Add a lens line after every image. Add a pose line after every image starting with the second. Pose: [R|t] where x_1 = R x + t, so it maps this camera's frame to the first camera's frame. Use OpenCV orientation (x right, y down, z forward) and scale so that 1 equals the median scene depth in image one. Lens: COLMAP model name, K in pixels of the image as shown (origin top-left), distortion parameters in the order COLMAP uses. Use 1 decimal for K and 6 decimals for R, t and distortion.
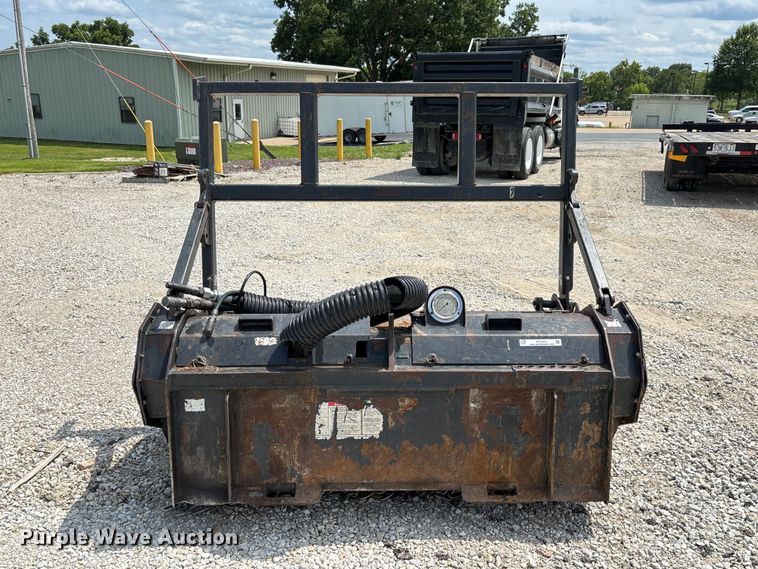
lens RADIAL K [[649.0, 0, 382.6], [0, 649.0, 285.8], [0, 0, 1]] dist [0.026174, -0.011616]
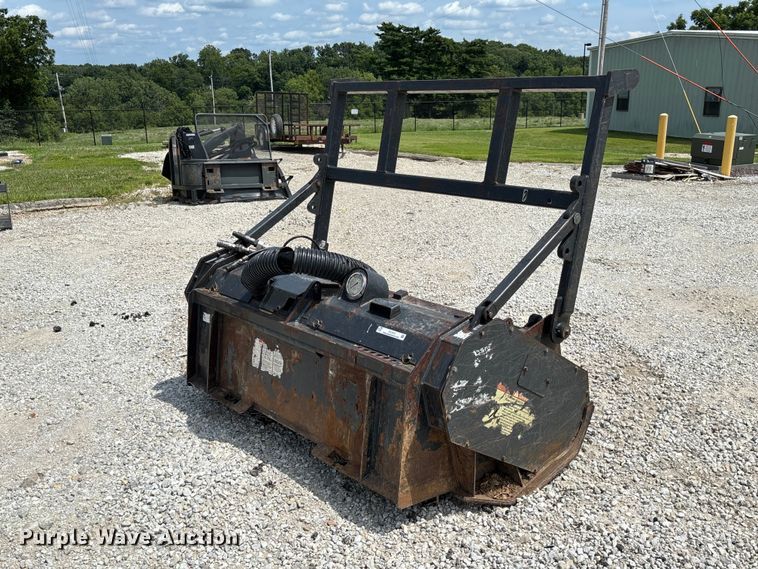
lens RADIAL K [[723.3, 0, 386.0], [0, 723.3, 281.1], [0, 0, 1]] dist [0.026428, 0.000000]
pose [[0.668681, 0.180207, -0.721381, 0.823146], [-0.194966, 0.978735, 0.063773, -0.051161], [0.717533, 0.098001, 0.689595, 0.154046]]
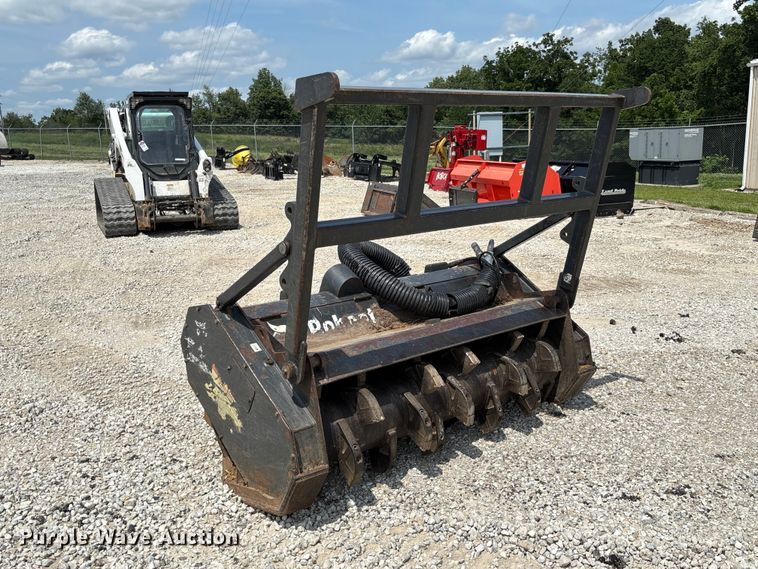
lens RADIAL K [[723.3, 0, 382.7], [0, 723.3, 278.6], [0, 0, 1]] dist [0.026428, 0.000000]
pose [[-0.769734, 0.137253, -0.623434, 0.733293], [-0.156180, 0.906443, 0.392390, -0.433808], [0.618964, 0.399404, -0.676284, 1.631502]]
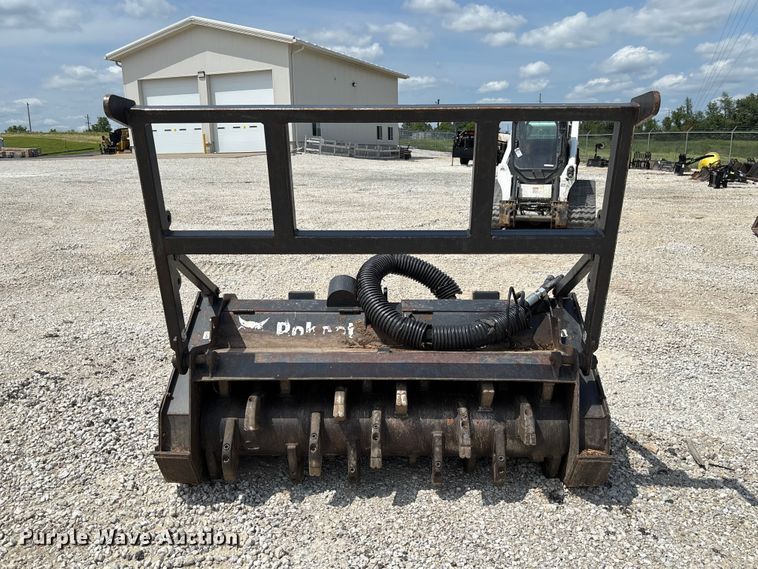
lens RADIAL K [[629.3, 0, 384.1], [0, 629.3, 287.8], [0, 0, 1]] dist [0.027818, -0.030263]
pose [[-0.999458, -0.002415, 0.032835, -0.024950], [0.013489, 0.879734, 0.475274, -0.460729], [-0.030033, 0.475459, -0.879225, 1.710856]]
